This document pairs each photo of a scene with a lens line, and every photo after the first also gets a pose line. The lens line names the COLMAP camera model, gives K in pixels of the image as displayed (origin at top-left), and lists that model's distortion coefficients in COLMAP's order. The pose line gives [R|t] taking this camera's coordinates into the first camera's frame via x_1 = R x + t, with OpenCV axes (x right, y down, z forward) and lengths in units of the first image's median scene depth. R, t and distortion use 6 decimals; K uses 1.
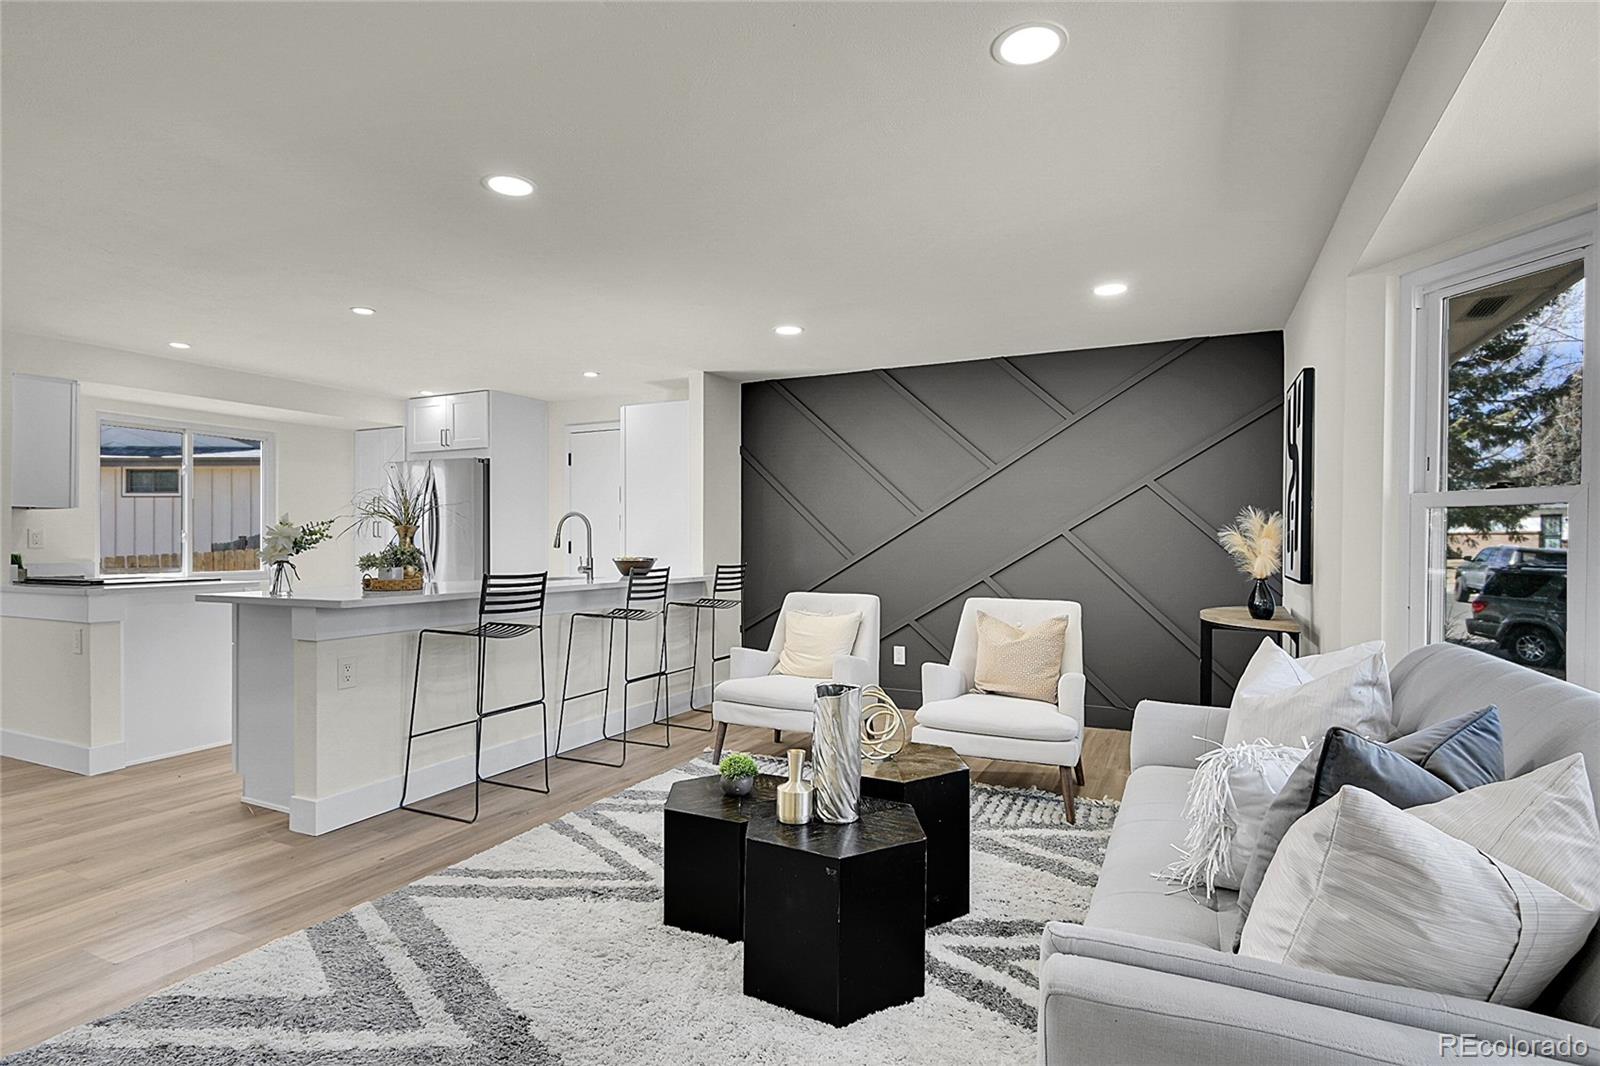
lens RADIAL K [[808.0, 0, 800.0], [0, 808.0, 533.0], [0, 0, 1]] dist [0.019723, 0.000135]
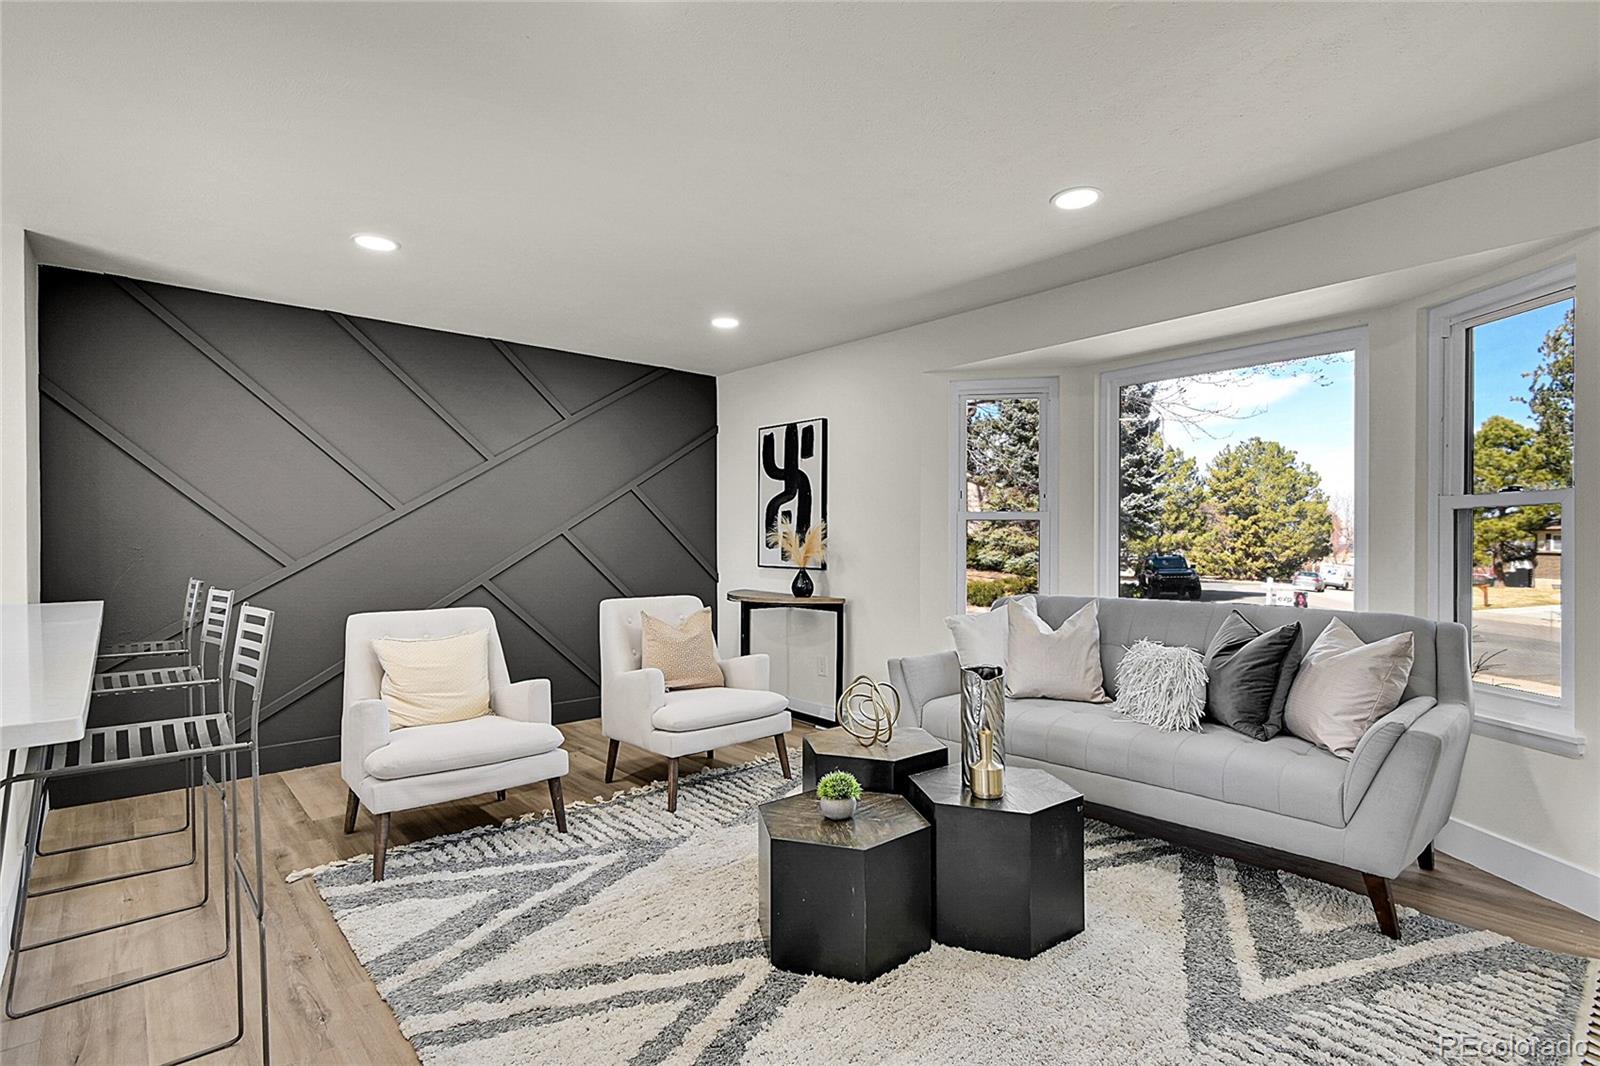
lens RADIAL K [[788.1, 0, 800.0], [0, 788.1, 533.0], [0, 0, 1]] dist [-0.002048, -0.000487]
pose [[0.377806, 0.004647, 0.925873, -0.671854], [-0.003041, 0.999988, -0.003778, 0.005026], [-0.925880, -0.001388, 0.377816, 0.519674]]
